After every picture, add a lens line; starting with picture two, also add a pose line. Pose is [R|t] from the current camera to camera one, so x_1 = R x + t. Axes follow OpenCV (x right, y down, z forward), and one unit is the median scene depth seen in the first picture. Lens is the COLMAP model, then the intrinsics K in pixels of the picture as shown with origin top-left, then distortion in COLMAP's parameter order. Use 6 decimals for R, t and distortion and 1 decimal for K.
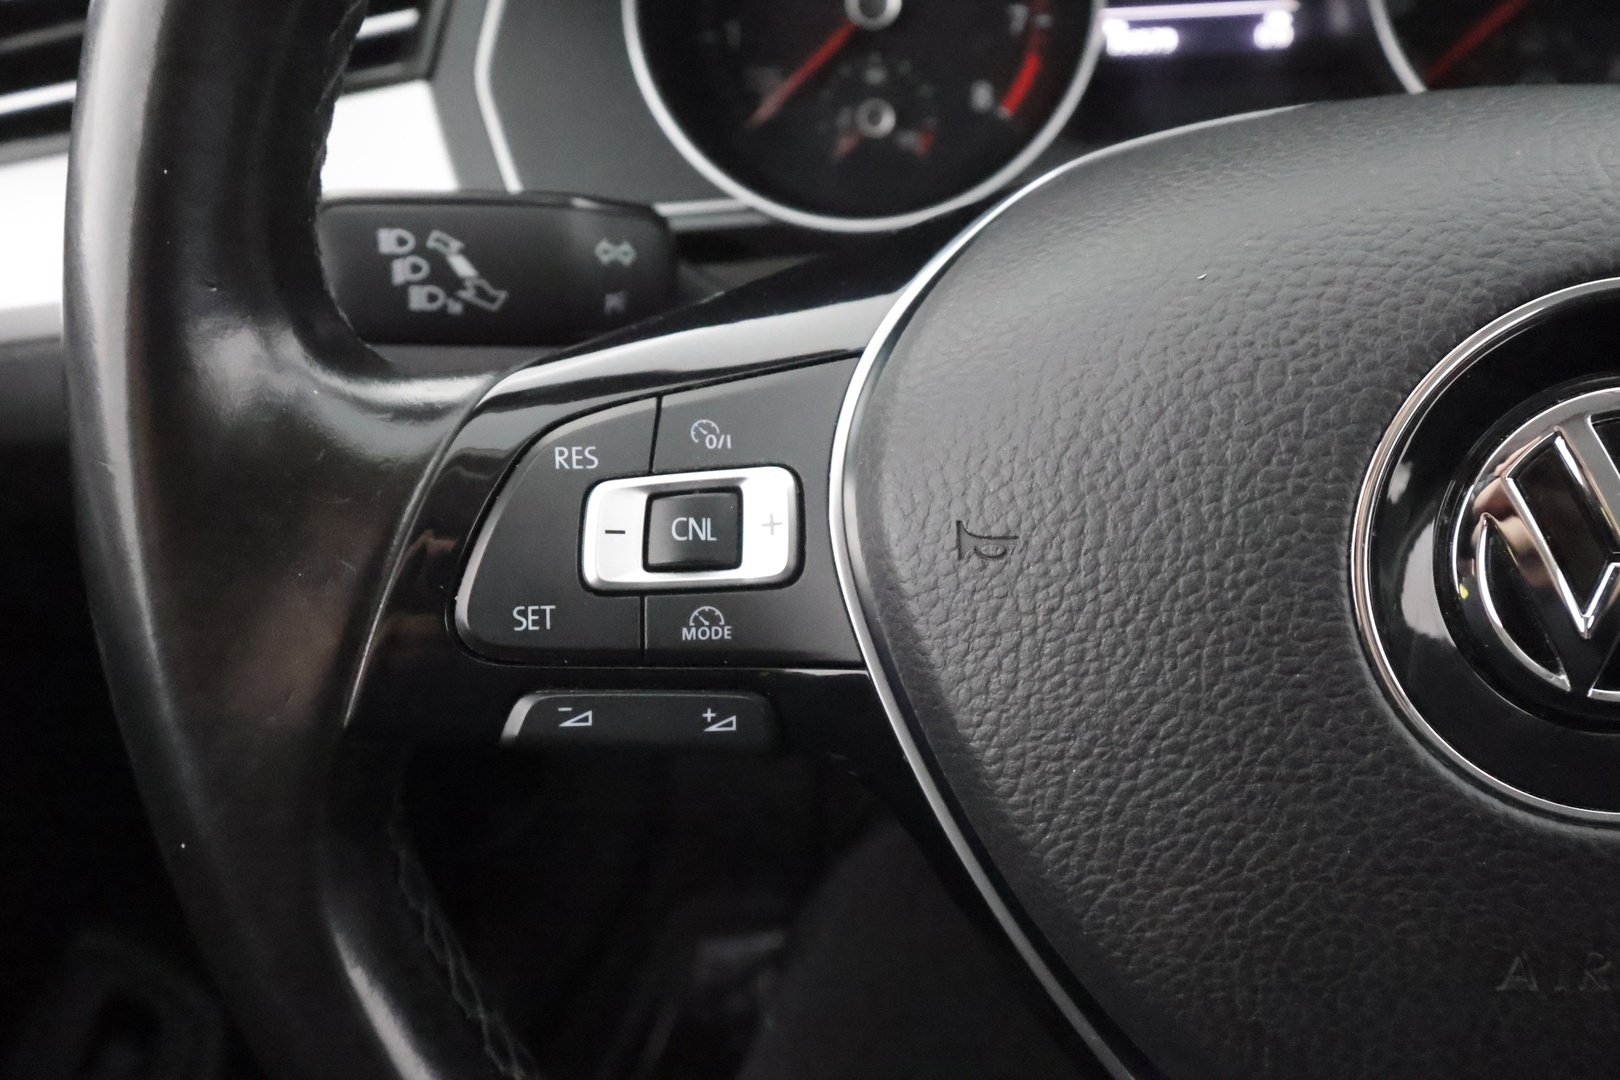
lens RADIAL K [[1295.3, 0, 788.3], [0, 1295.3, 559.7], [0, 0, 1]] dist [-0.003878, 0.002804]
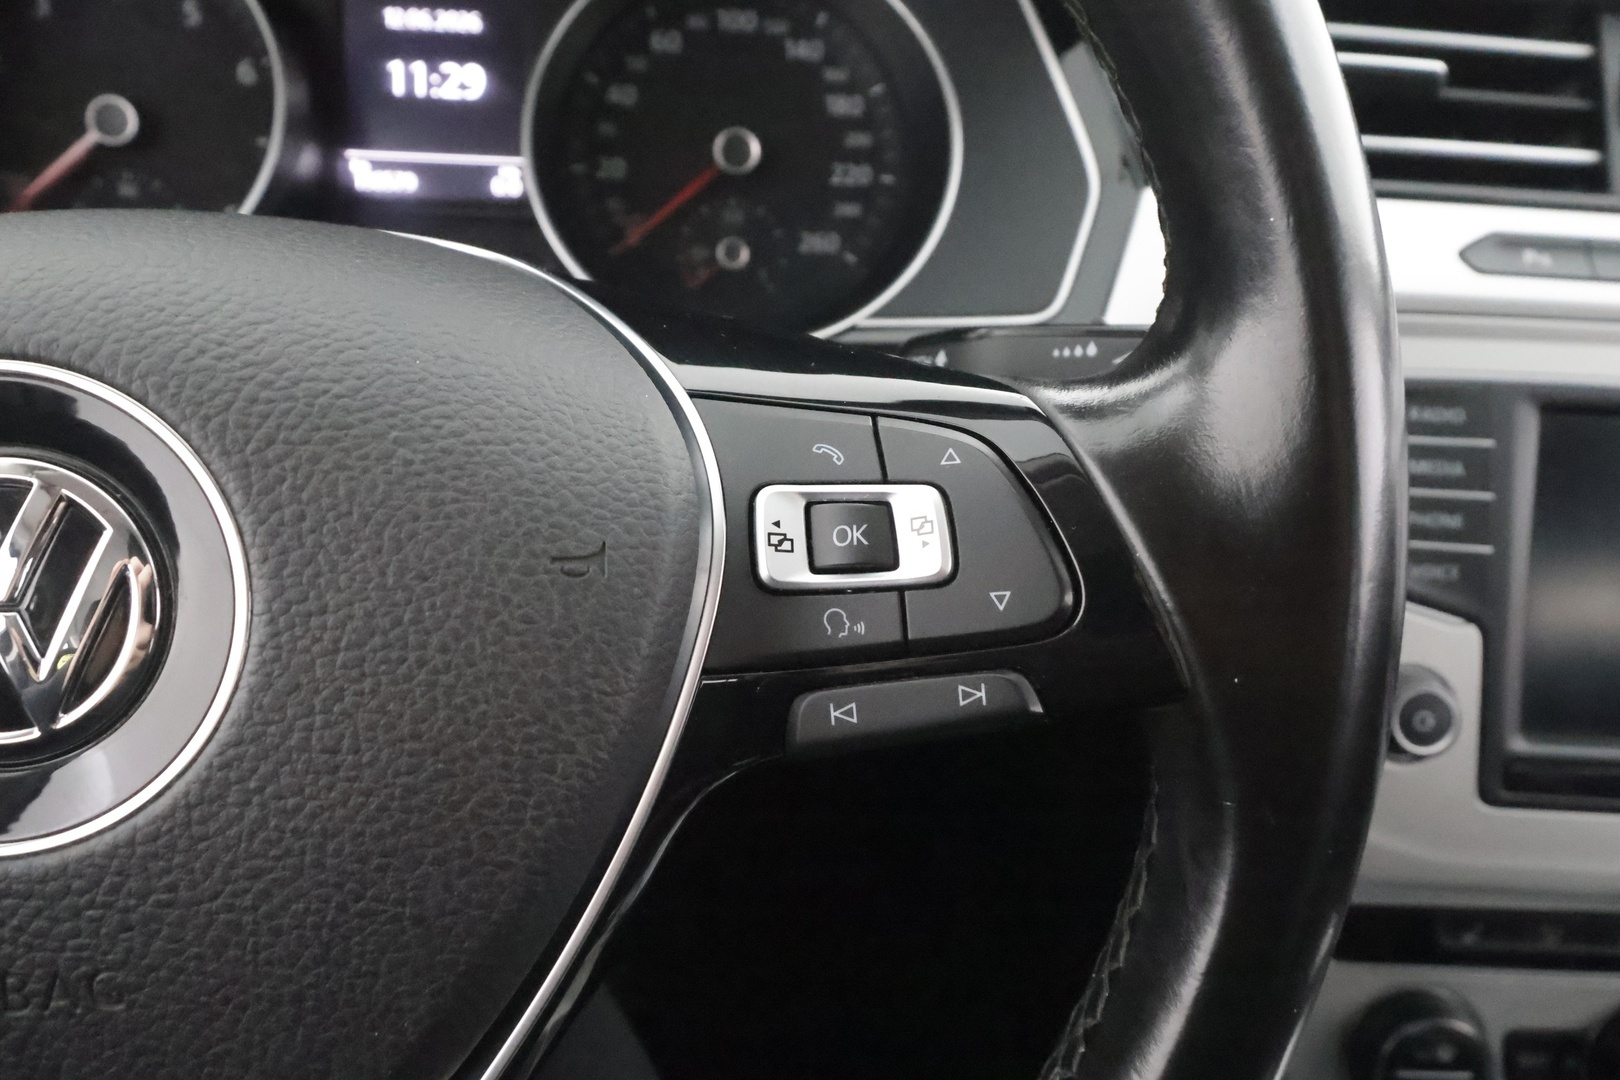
lens RADIAL K [[1295.3, 0, 816.7], [0, 1295.3, 552.6], [0, 0, 1]] dist [-0.003878, 0.002804]
pose [[0.981002, 0.038053, 0.190228, 0.926599], [-0.015605, 0.992874, -0.118143, 0.060000], [-0.193368, 0.112930, 0.974605, -0.182097]]
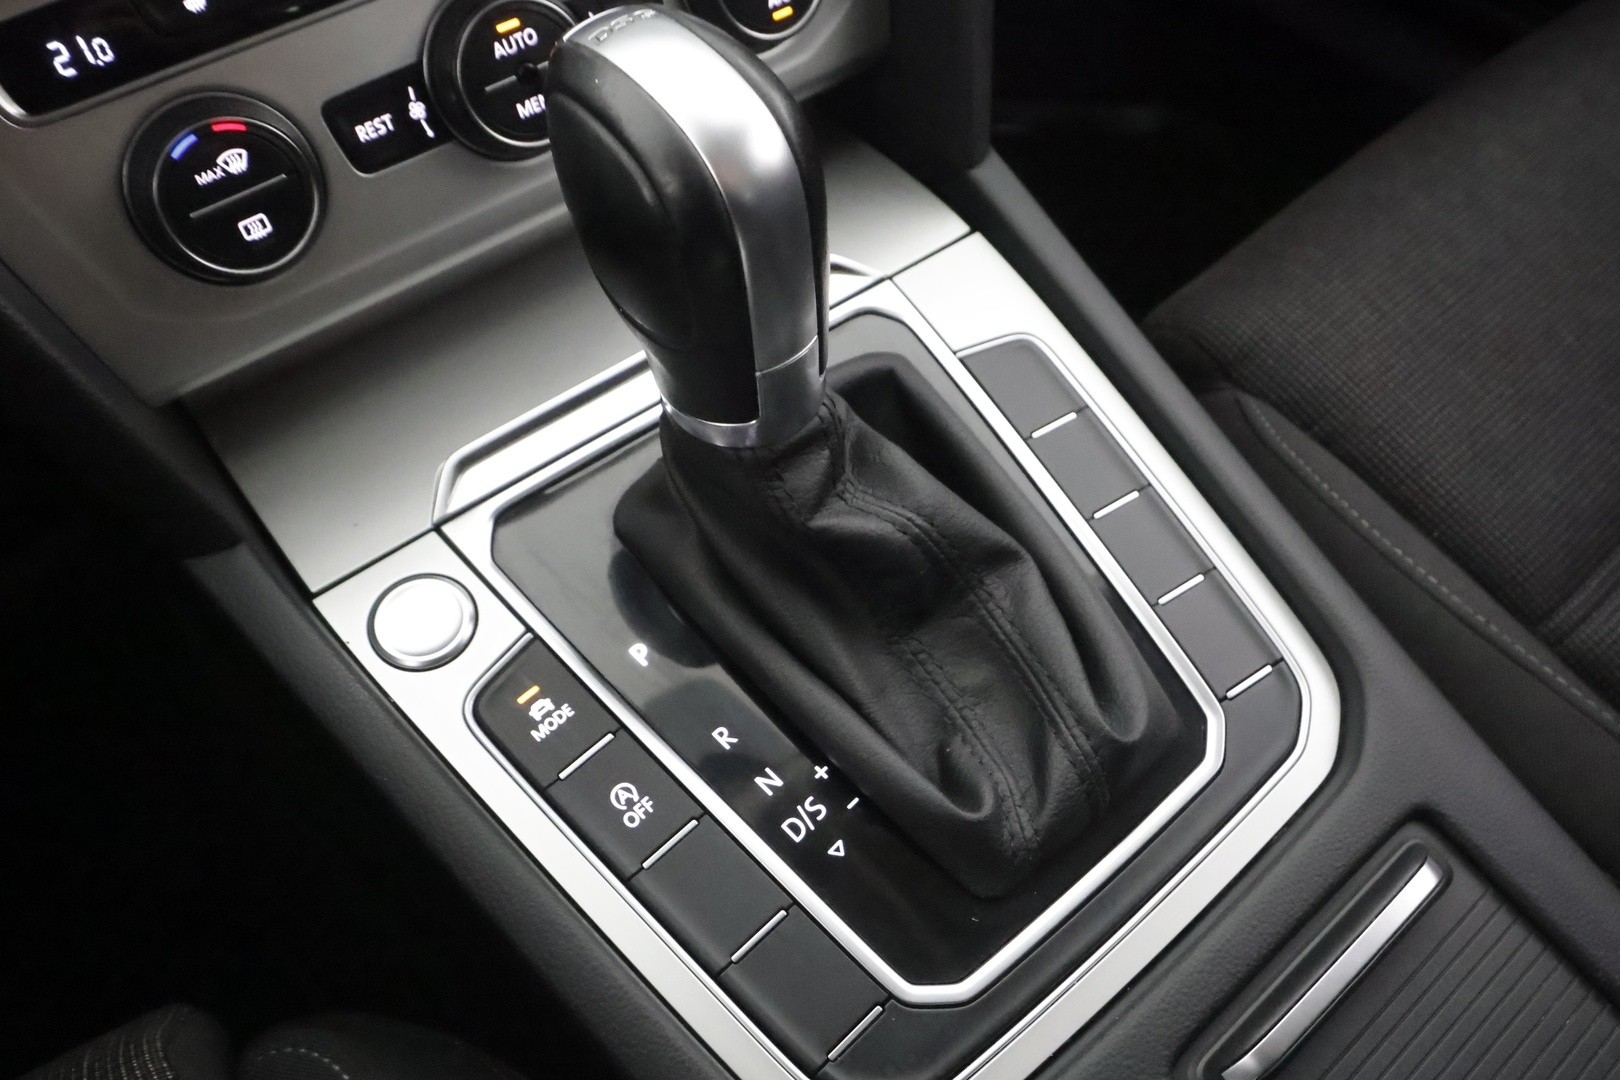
lens RADIAL K [[1295.3, 0, 817.5], [0, 1295.3, 552.1], [0, 0, 1]] dist [-0.003878, 0.002804]
pose [[0.708508, -0.539324, 0.455133, 1.898615], [0.394656, 0.837465, 0.378019, 0.697492], [-0.585033, -0.088209, 0.806198, 0.015854]]
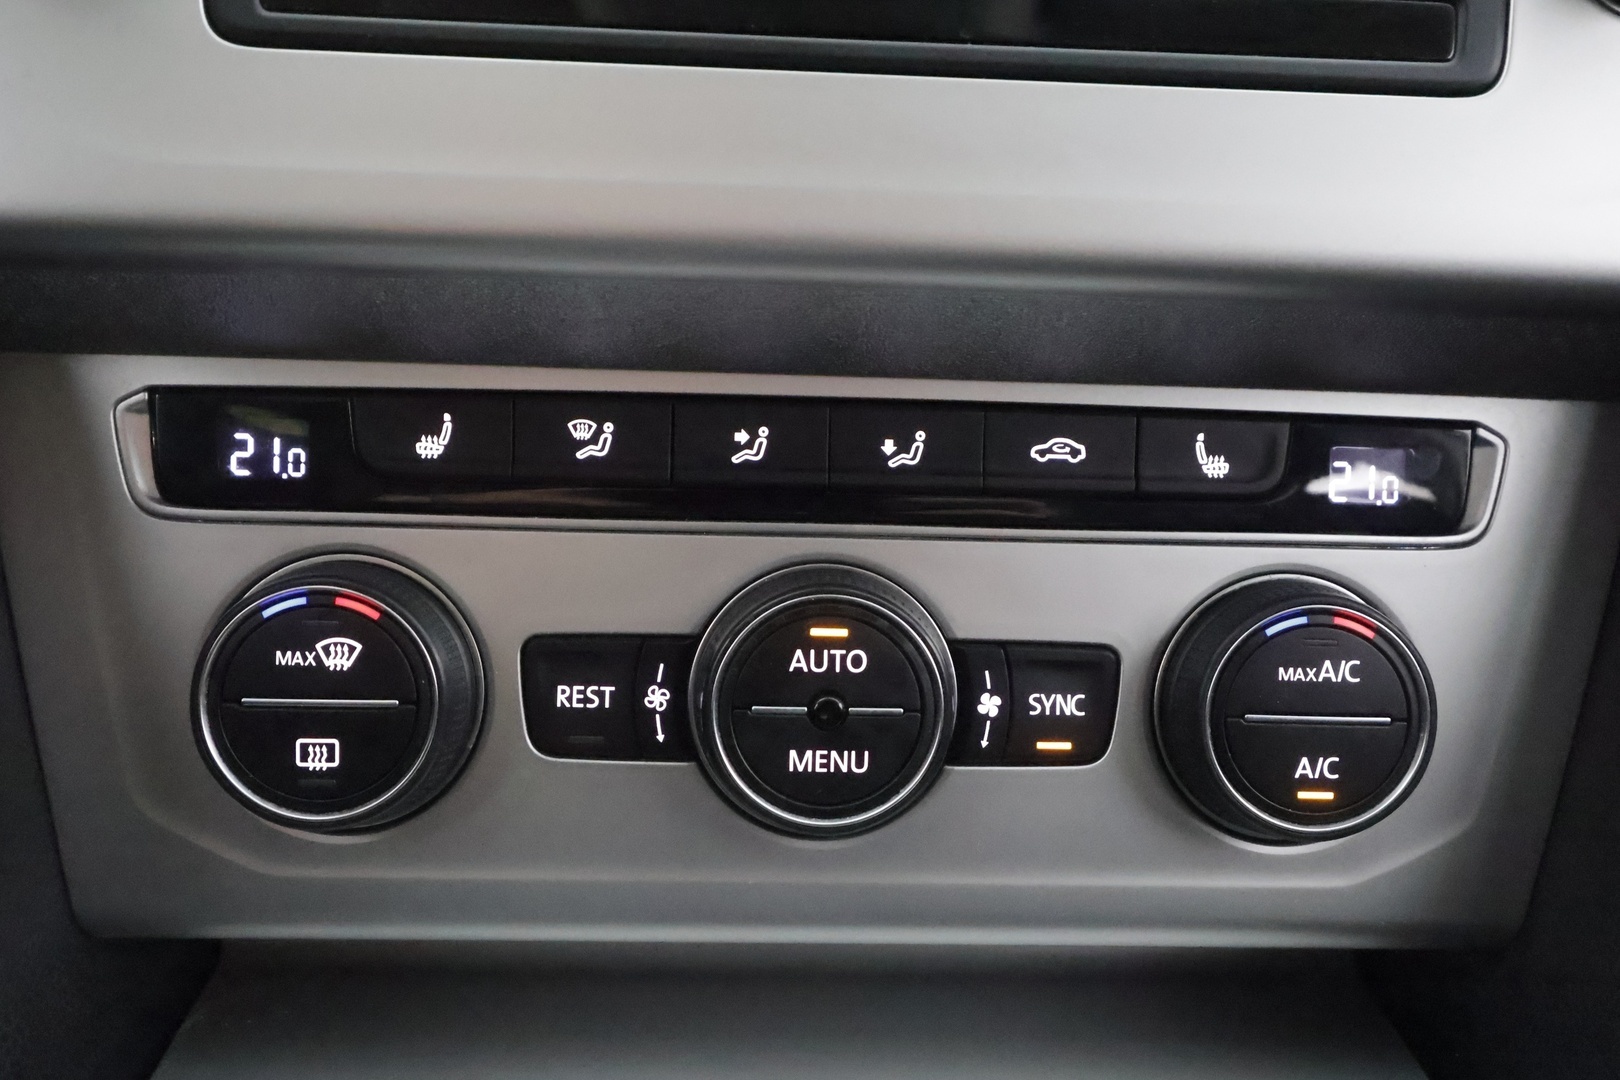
lens RADIAL K [[1295.3, 0, 820.3], [0, 1295.3, 548.4], [0, 0, 1]] dist [-0.003878, 0.002804]
pose [[0.982042, 0.026283, 0.186823, 2.569852], [0.011946, 0.979599, -0.200609, 0.744704], [-0.188284, 0.199238, 0.961693, 0.683610]]
